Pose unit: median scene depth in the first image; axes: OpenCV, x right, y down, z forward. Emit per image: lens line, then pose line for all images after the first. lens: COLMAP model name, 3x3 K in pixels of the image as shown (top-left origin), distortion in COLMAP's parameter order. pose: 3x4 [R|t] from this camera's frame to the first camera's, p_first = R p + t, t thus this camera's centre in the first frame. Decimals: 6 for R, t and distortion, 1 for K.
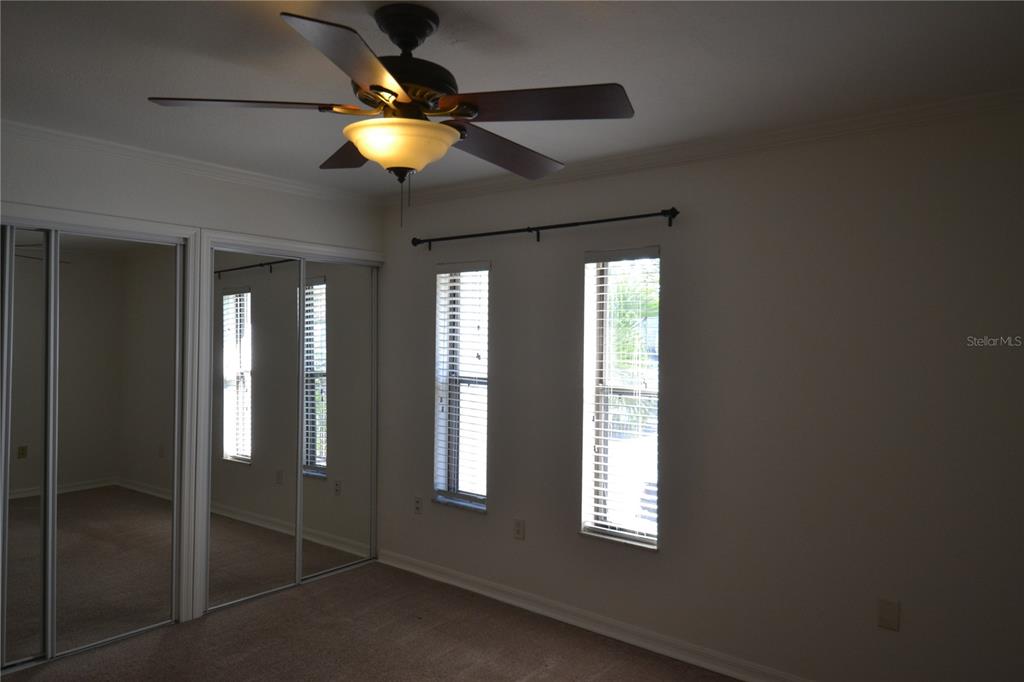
lens RADIAL K [[697.0, 0, 510.5], [0, 697.0, 339.4], [0, 0, 1]] dist [0.052666, -0.067294]
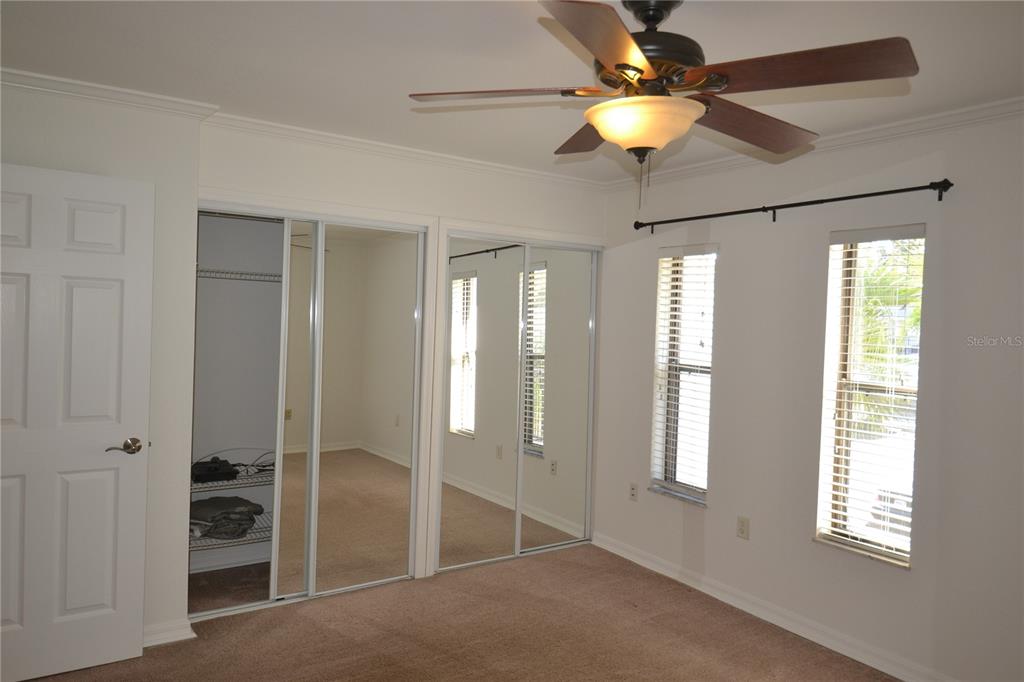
lens RADIAL K [[697.0, 0, 510.5], [0, 697.0, 339.4], [0, 0, 1]] dist [0.052666, -0.067294]
pose [[0.956961, 0.028298, -0.288835, -0.022349], [-0.022136, 0.999453, 0.024578, 0.000441], [0.289372, -0.017126, 0.957063, 0.006035]]
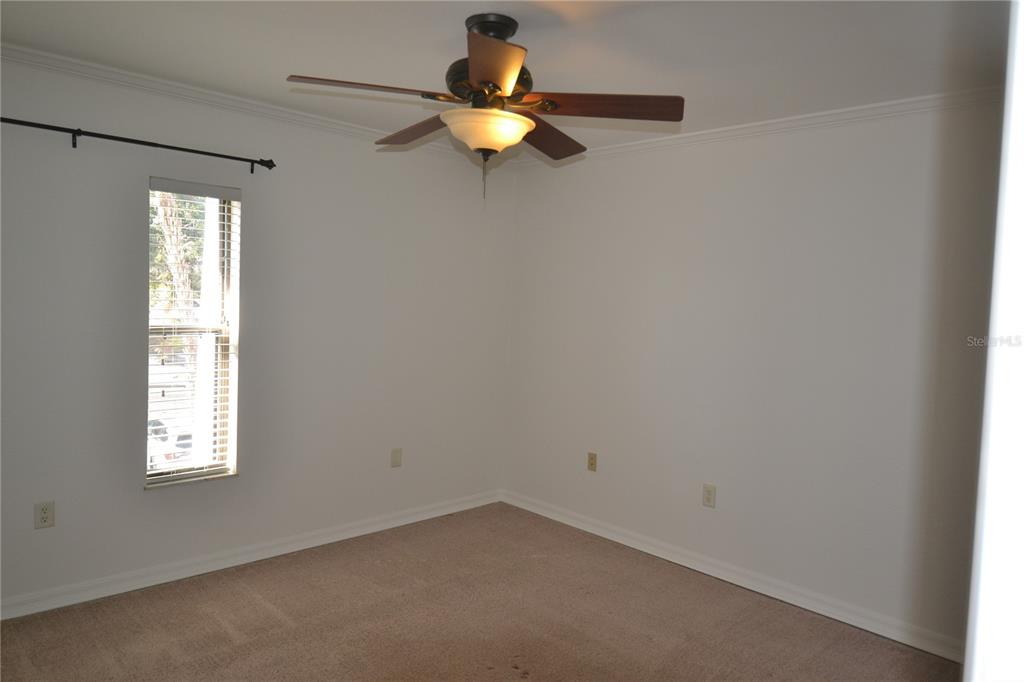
lens RADIAL K [[695.2, 0, 507.4], [0, 695.2, 338.4], [0, 0, 1]] dist [0.049029, -0.059609]
pose [[0.114909, -0.068494, 0.991012, -0.729449], [-0.040171, 0.996484, 0.073530, -0.003954], [-0.992564, -0.048259, 0.111753, 0.432878]]
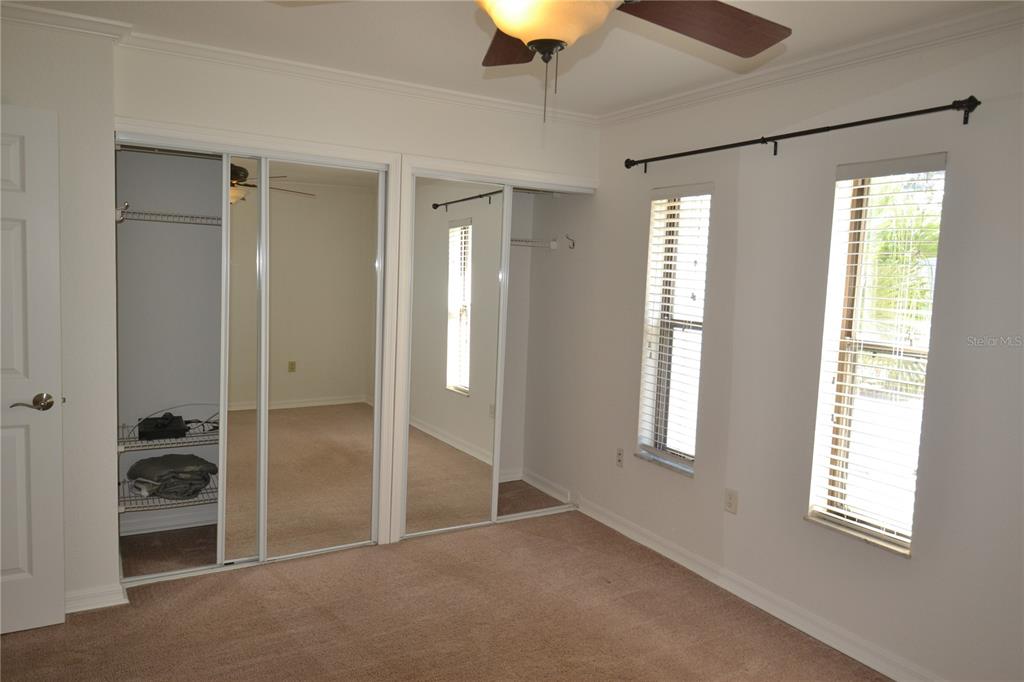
lens RADIAL K [[697.0, 0, 510.5], [0, 697.0, 339.4], [0, 0, 1]] dist [0.052666, -0.067294]
pose [[0.936019, 0.057185, -0.347274, 0.049149], [-0.027054, 0.995483, 0.091006, 0.004905], [0.350909, -0.075788, 0.933338, 0.131327]]
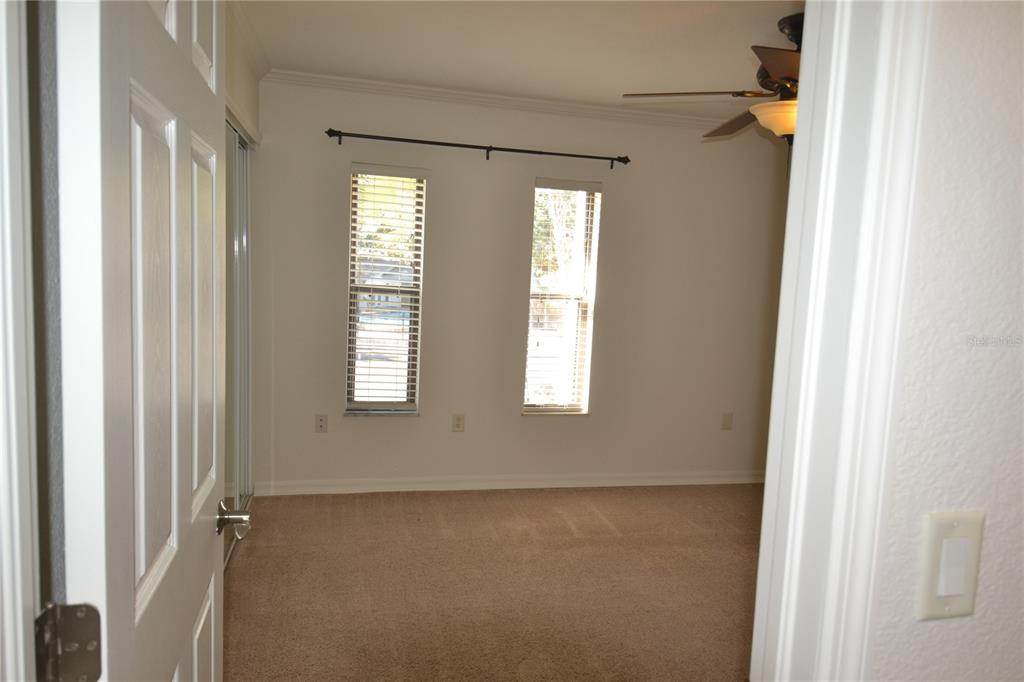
lens RADIAL K [[695.2, 0, 507.4], [0, 695.2, 338.4], [0, 0, 1]] dist [0.049029, -0.059609]
pose [[0.607008, -0.067612, 0.791815, -0.848405], [-0.042385, 0.992202, 0.117216, 0.006708], [-0.793565, -0.104712, 0.599408, 0.309232]]
